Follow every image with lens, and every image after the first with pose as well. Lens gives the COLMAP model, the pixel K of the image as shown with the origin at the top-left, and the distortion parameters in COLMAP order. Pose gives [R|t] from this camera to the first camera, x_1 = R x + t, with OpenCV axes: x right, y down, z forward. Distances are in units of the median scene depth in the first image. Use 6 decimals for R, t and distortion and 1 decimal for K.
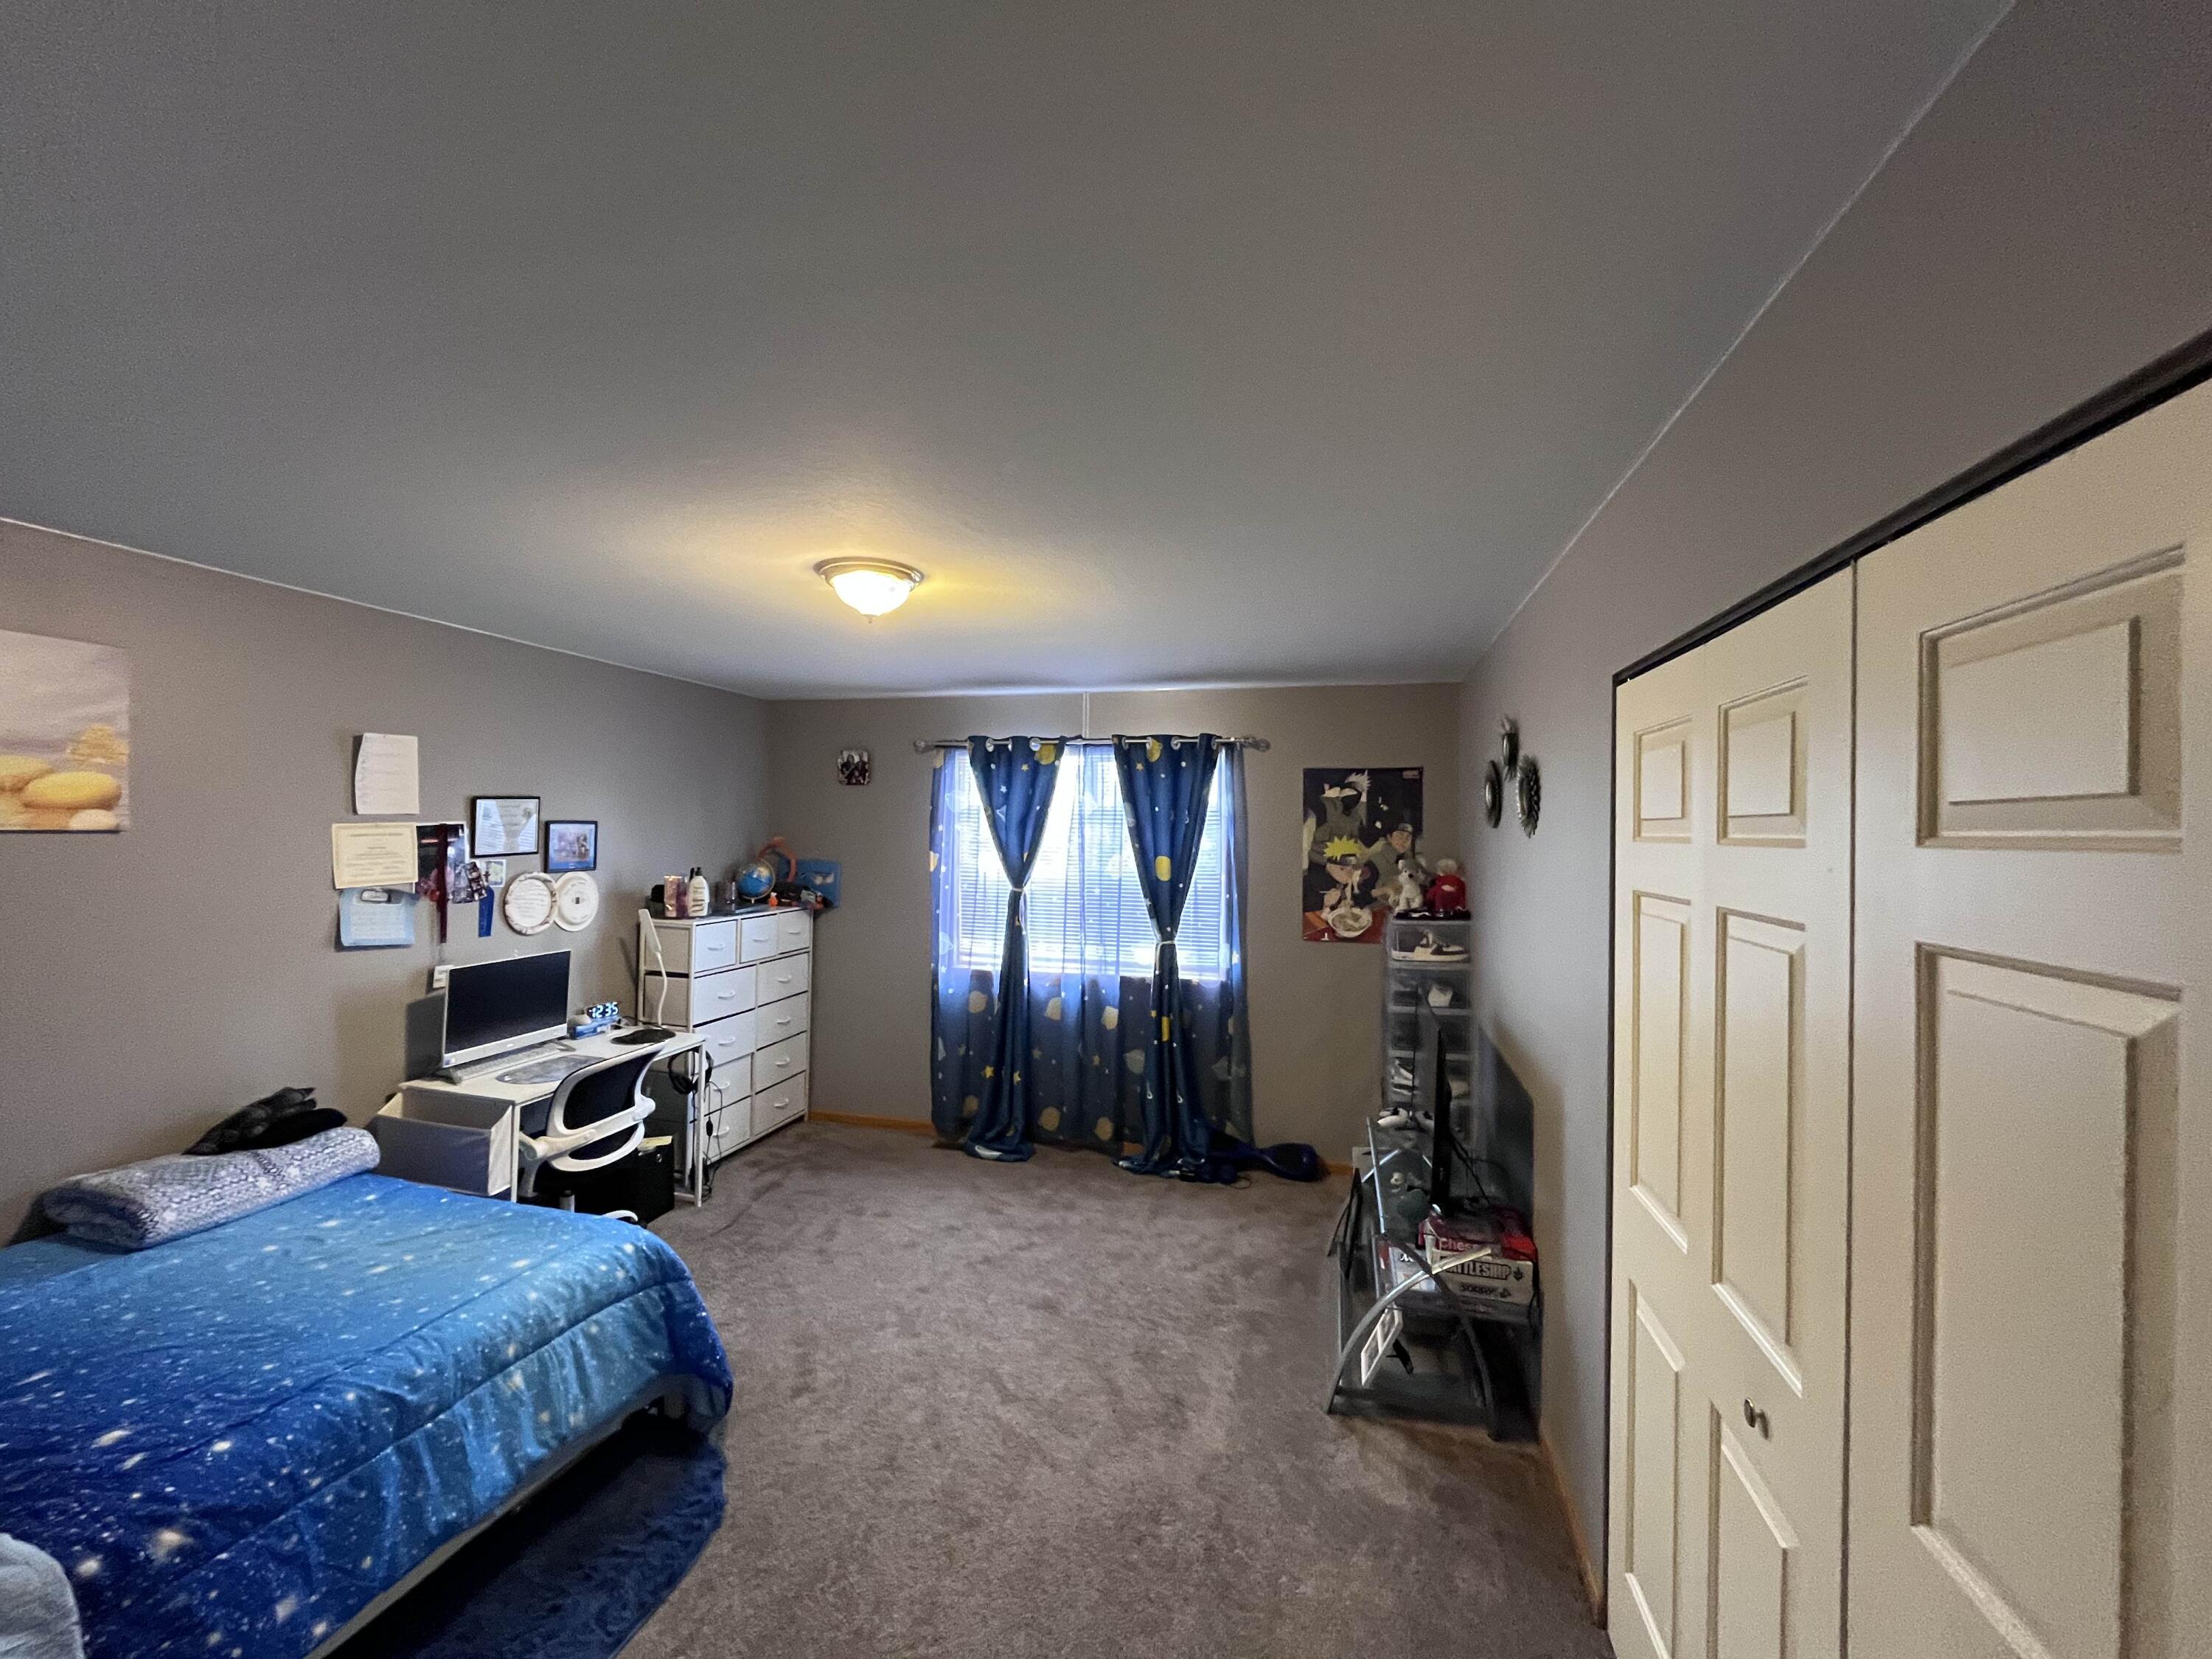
lens RADIAL K [[899.7, 0, 1103.4], [0, 899.7, 825.8], [0, 0, 1]] dist [-0.002611, 0.000380]
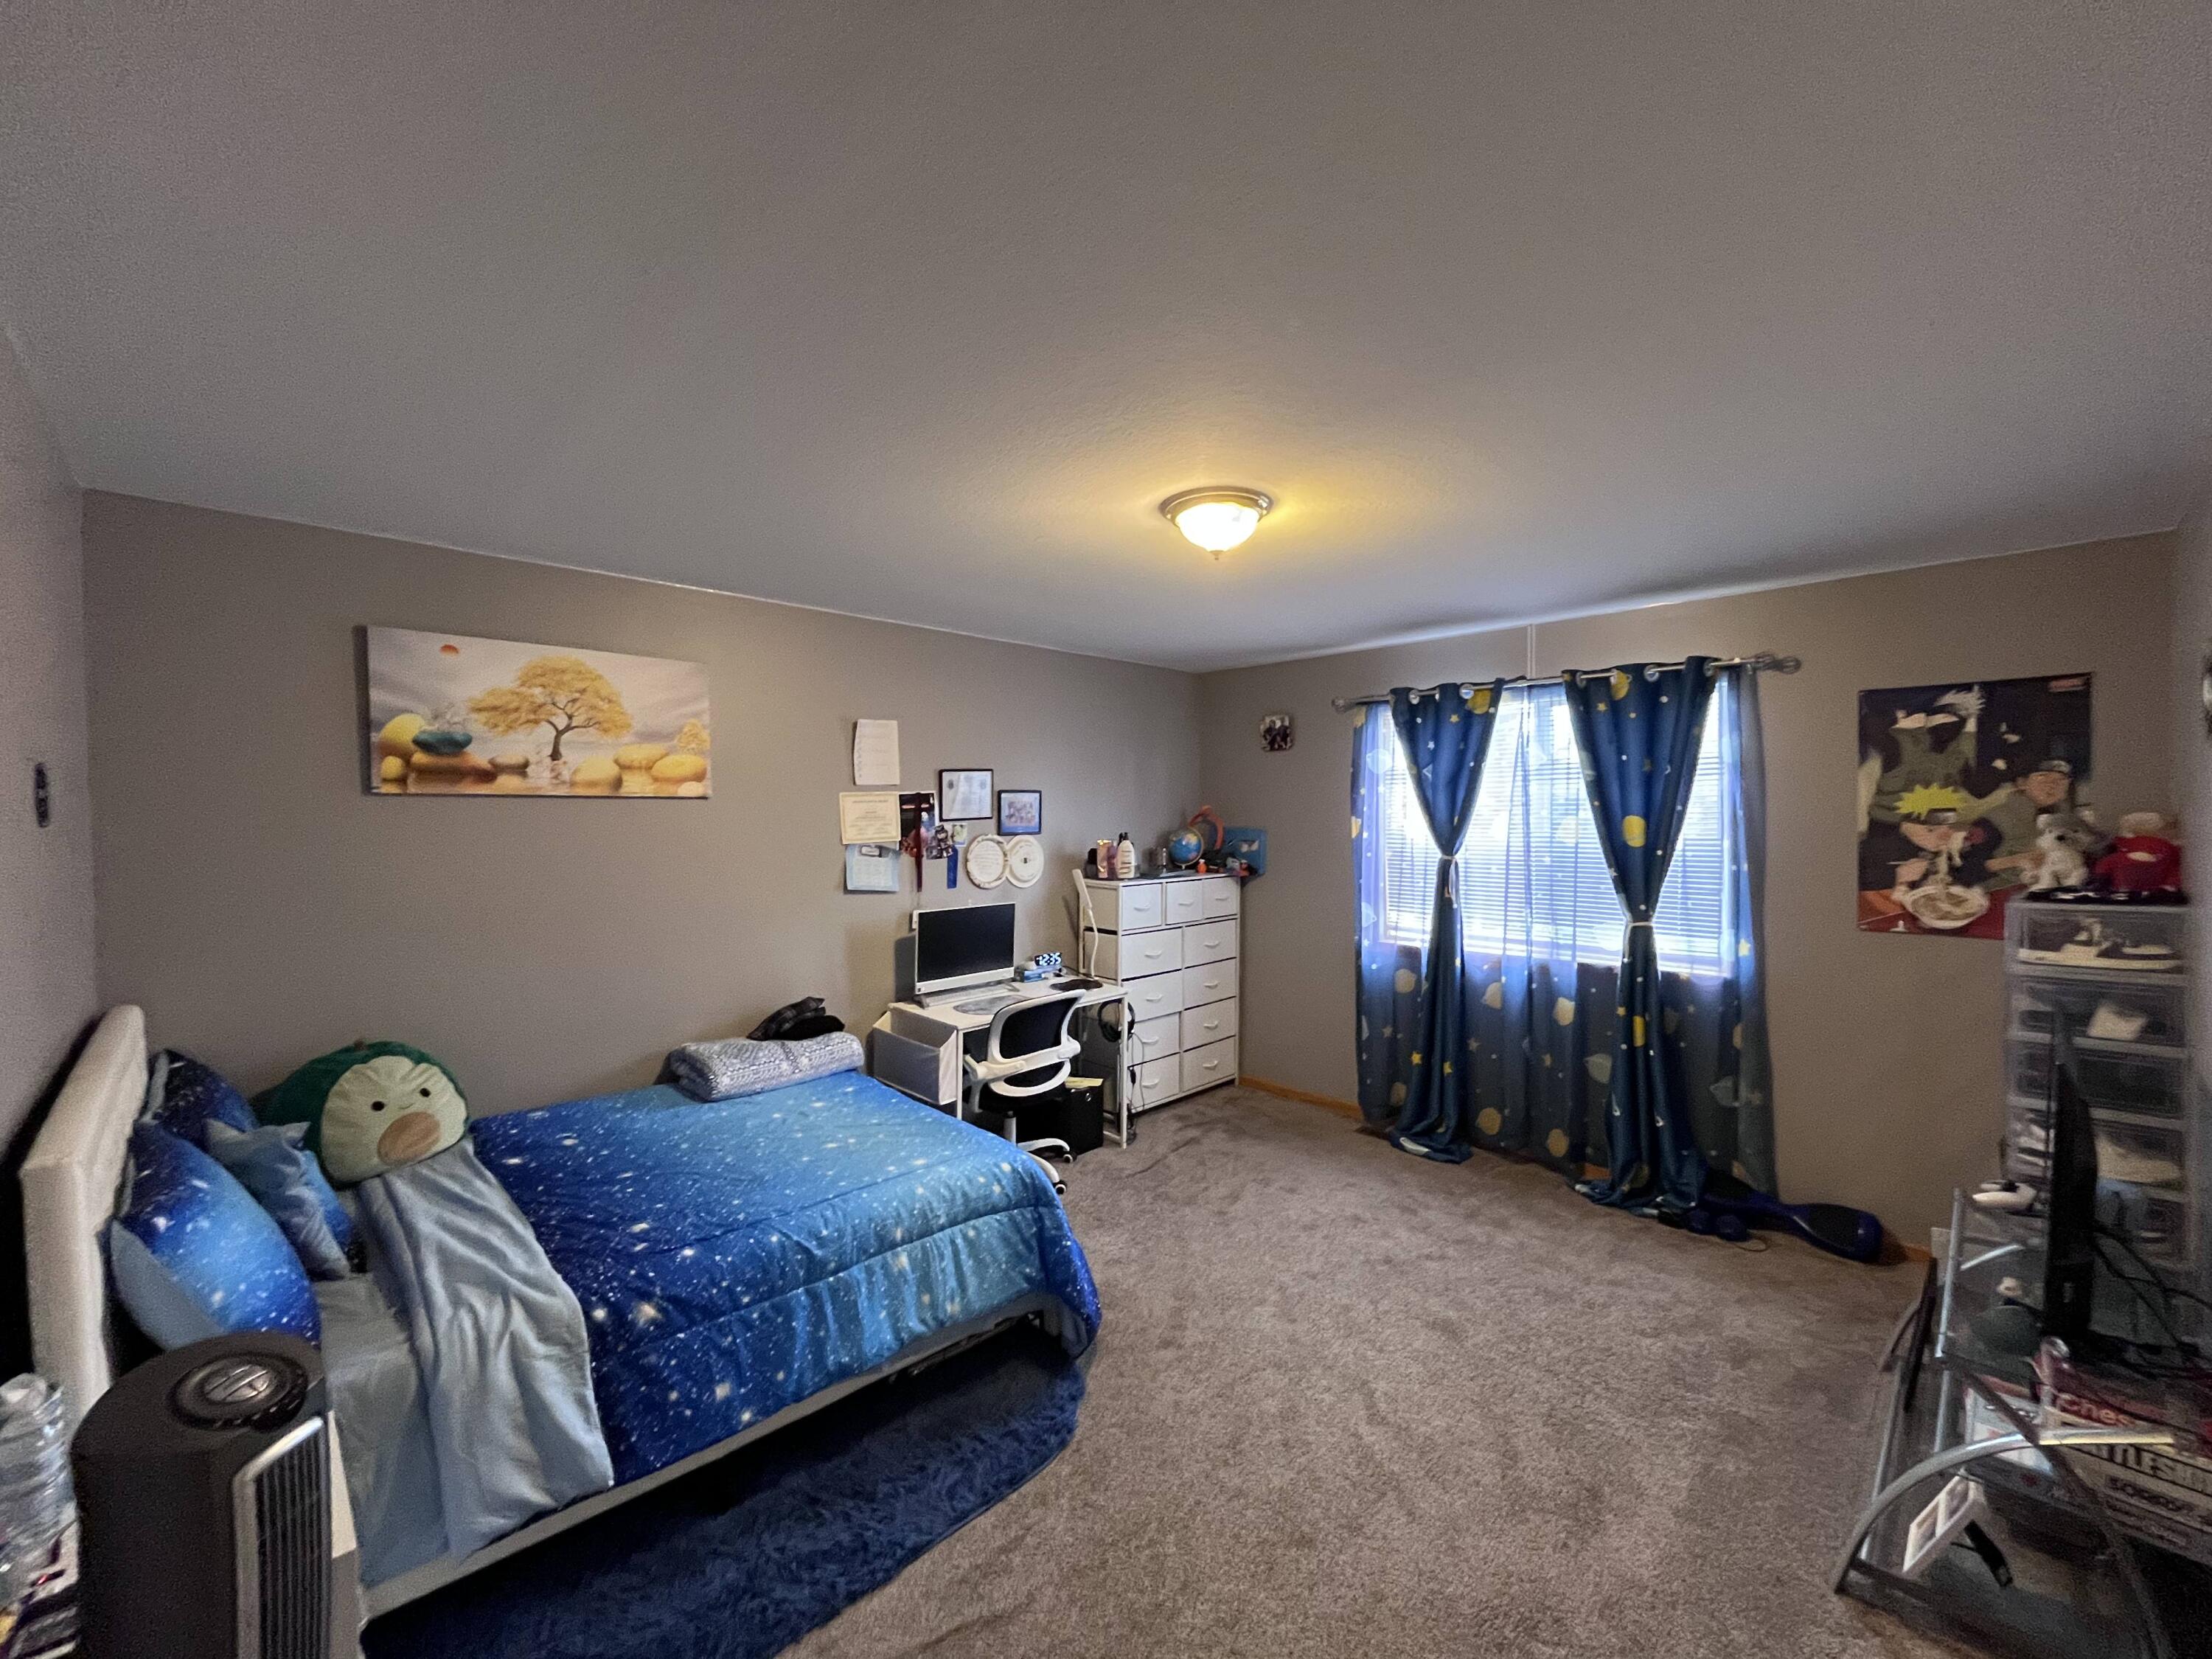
lens RADIAL K [[899.7, 0, 1103.1], [0, 899.7, 828.9], [0, 0, 1]] dist [-0.002611, 0.000380]
pose [[0.857702, -0.007186, -0.514097, 0.097282], [0.018183, 0.999701, 0.016362, 0.031872], [0.513826, -0.023381, 0.857576, 0.096911]]
